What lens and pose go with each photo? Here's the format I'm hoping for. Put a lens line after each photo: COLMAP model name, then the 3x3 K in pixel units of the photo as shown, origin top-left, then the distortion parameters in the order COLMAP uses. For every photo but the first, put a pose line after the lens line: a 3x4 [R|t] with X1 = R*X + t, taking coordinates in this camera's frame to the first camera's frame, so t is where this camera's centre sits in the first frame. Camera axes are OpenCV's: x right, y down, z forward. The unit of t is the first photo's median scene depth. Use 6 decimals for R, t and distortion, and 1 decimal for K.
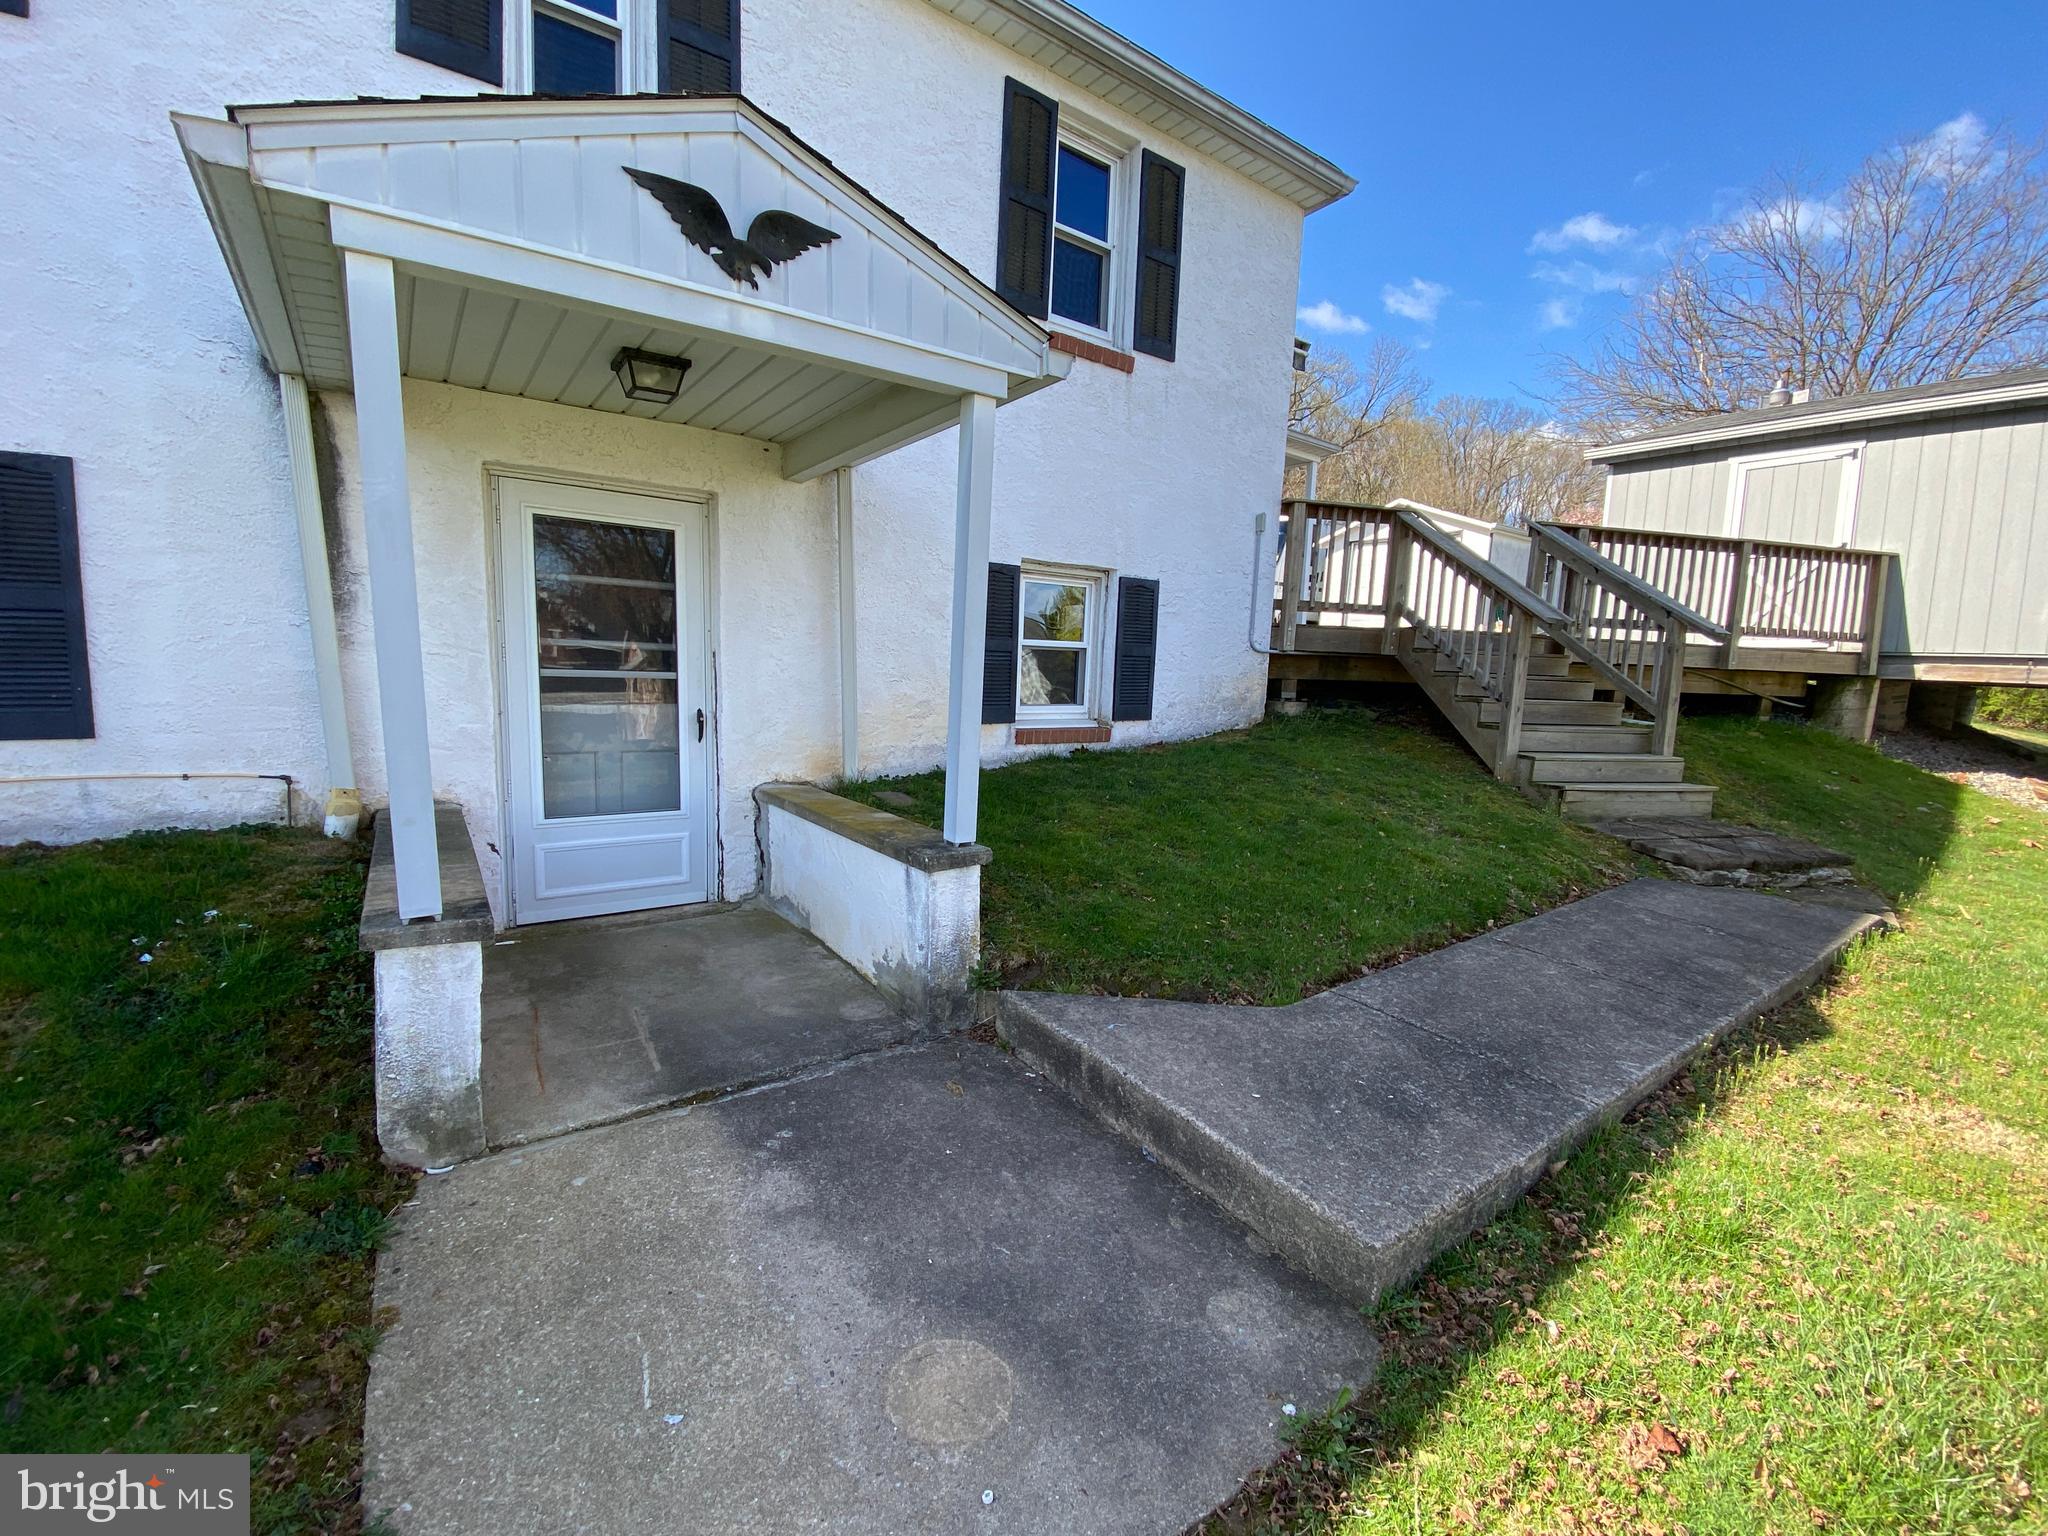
lens RADIAL K [[828.0, 0, 1017.8], [0, 828.0, 766.9], [0, 0, 1]] dist [0.015440, -0.000012]
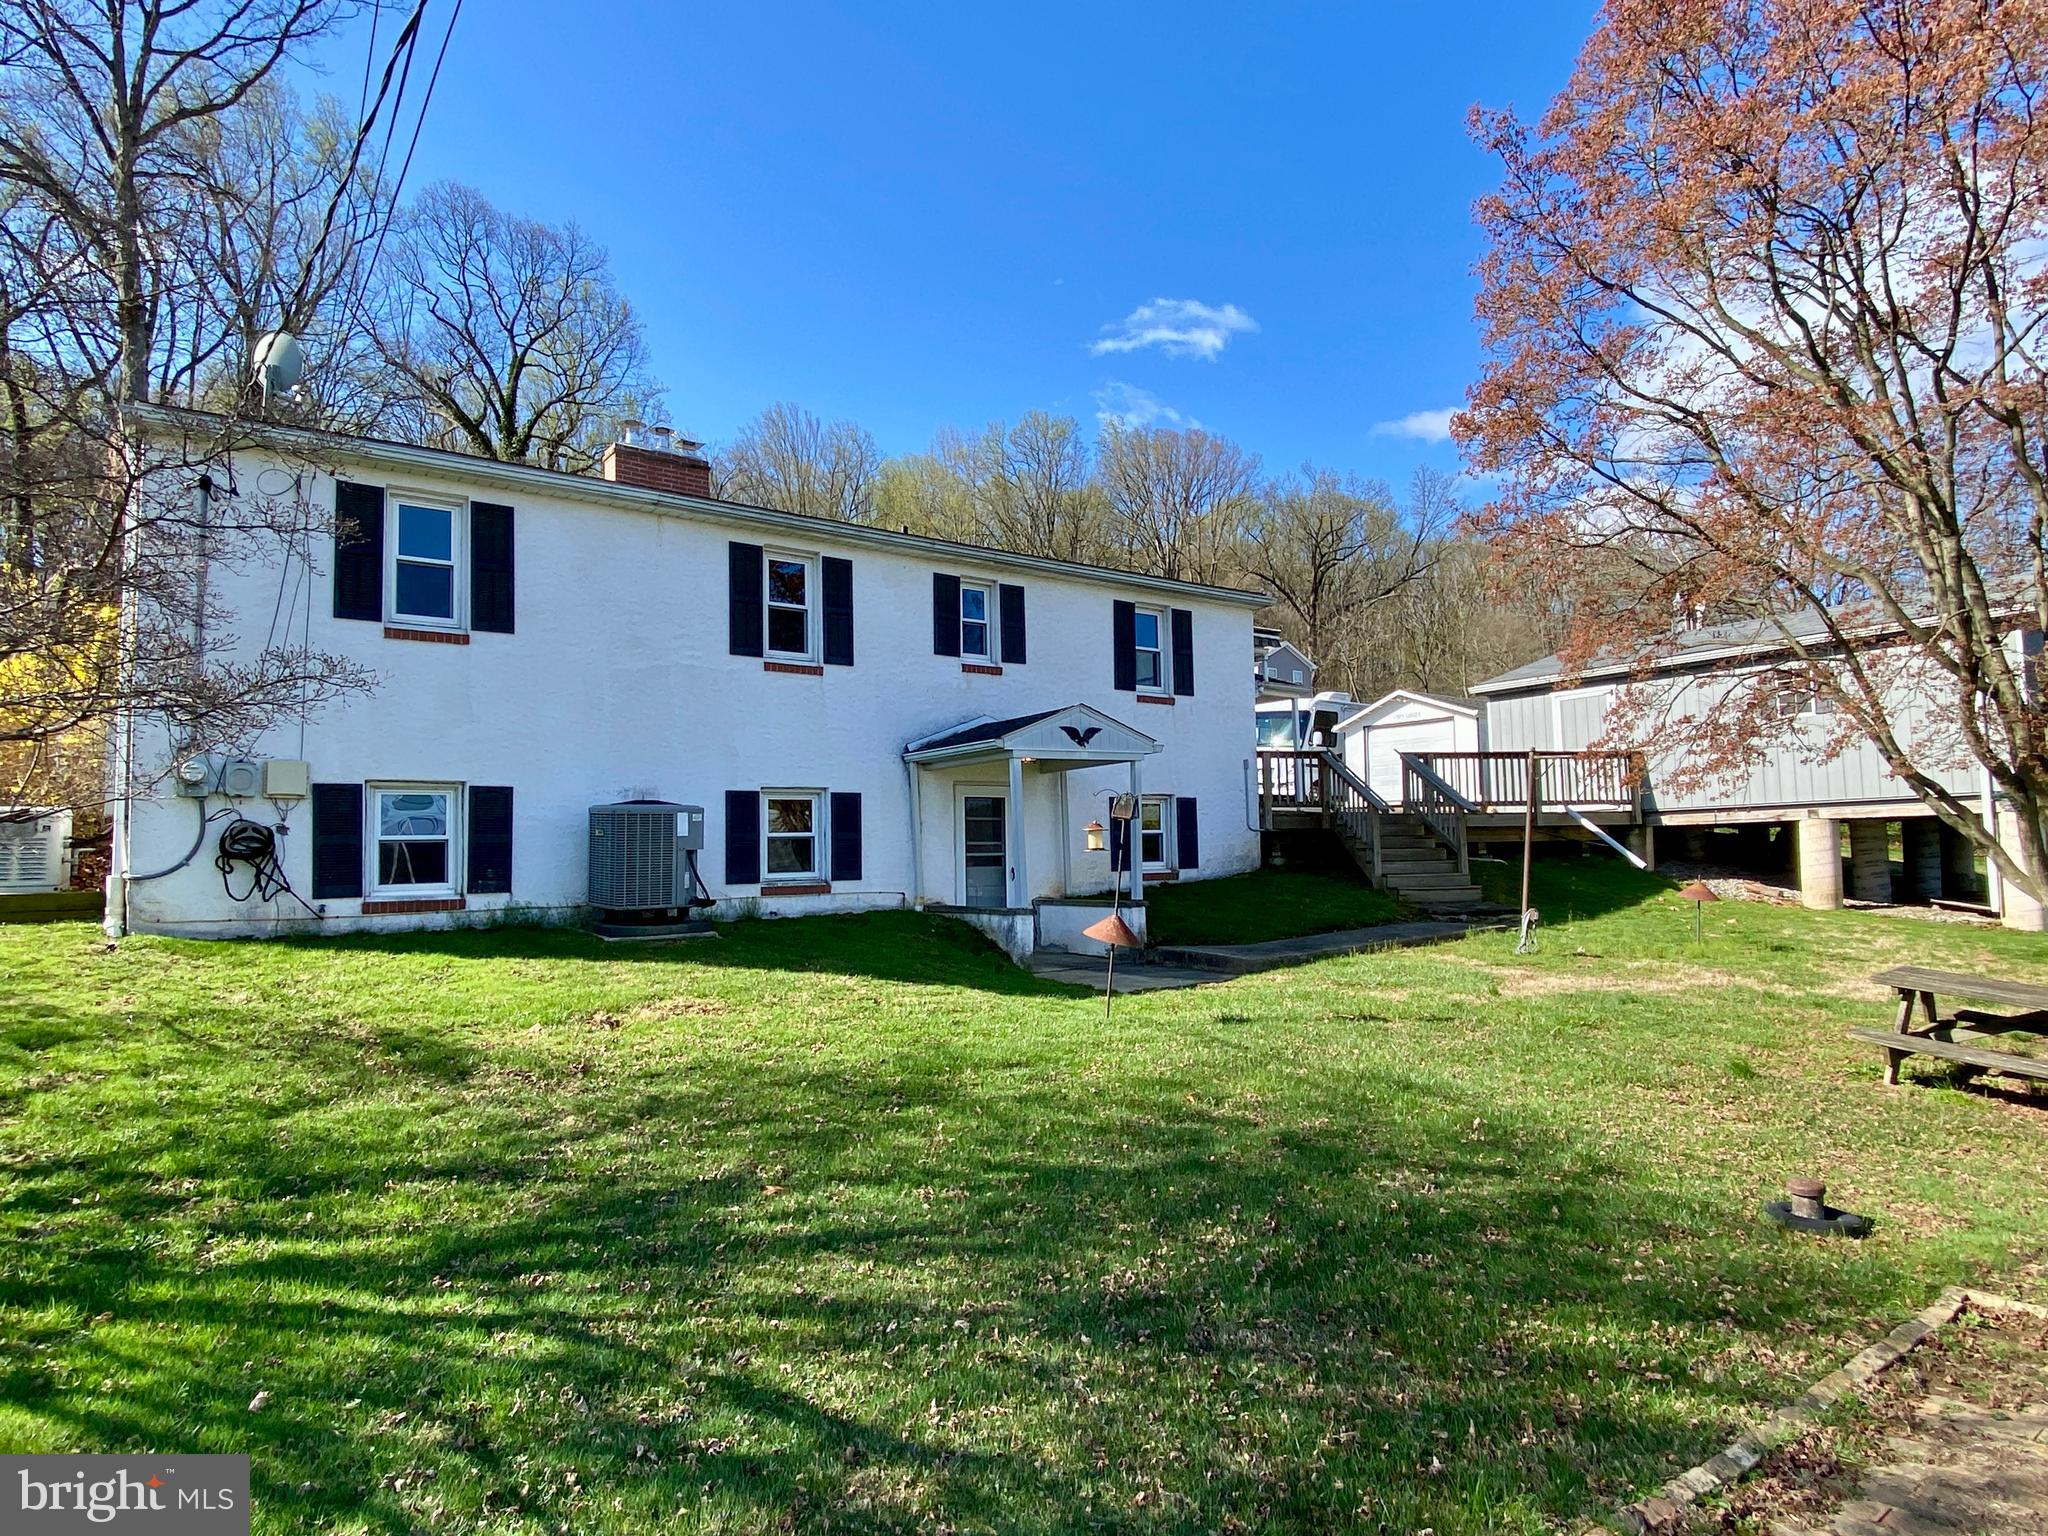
lens RADIAL K [[1152.3, 0, 1024.0], [0, 1152.3, 768.0], [0, 0, 1]] dist [0.019558, -0.029194]
pose [[0.998418, -0.055081, 0.011339, -0.277650], [0.056236, 0.977813, -0.201792, 0.247015], [0.000027, 0.202111, 0.979363, -1.772024]]
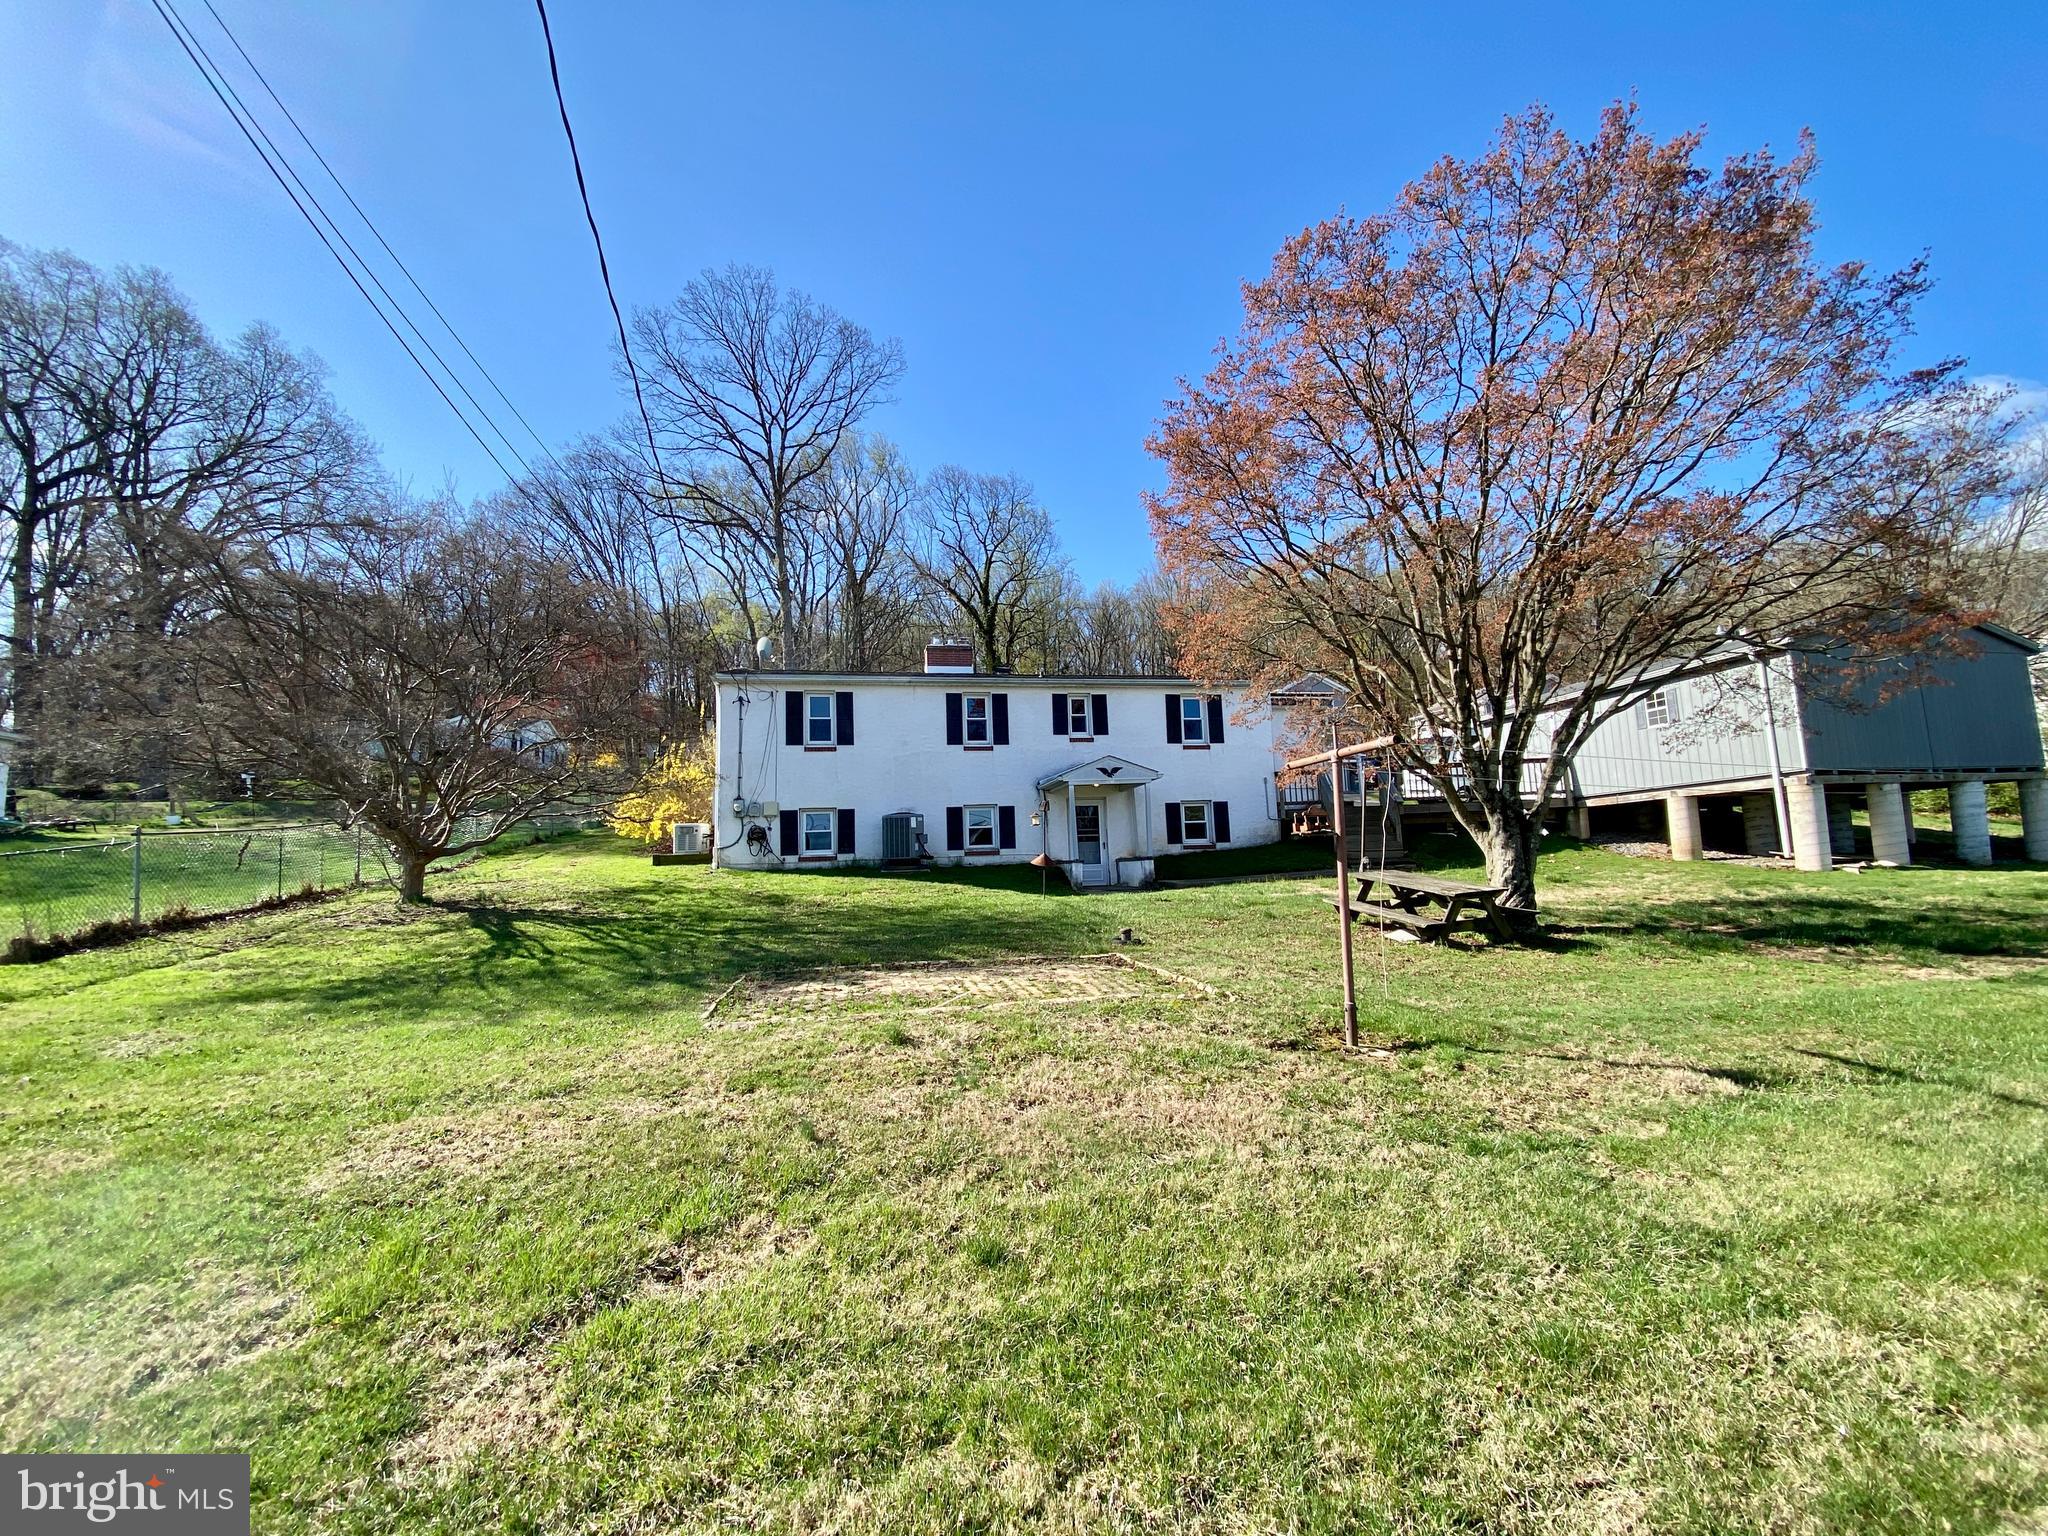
lens RADIAL K [[830.5, 0, 1014.0], [0, 830.5, 766.9], [0, 0, 1]] dist [0.028968, -0.022958]
pose [[0.902451, -0.117475, -0.414465, 0.850397], [0.010384, 0.967753, -0.251687, 0.515874], [0.430666, 0.222832, 0.874570, -2.527106]]
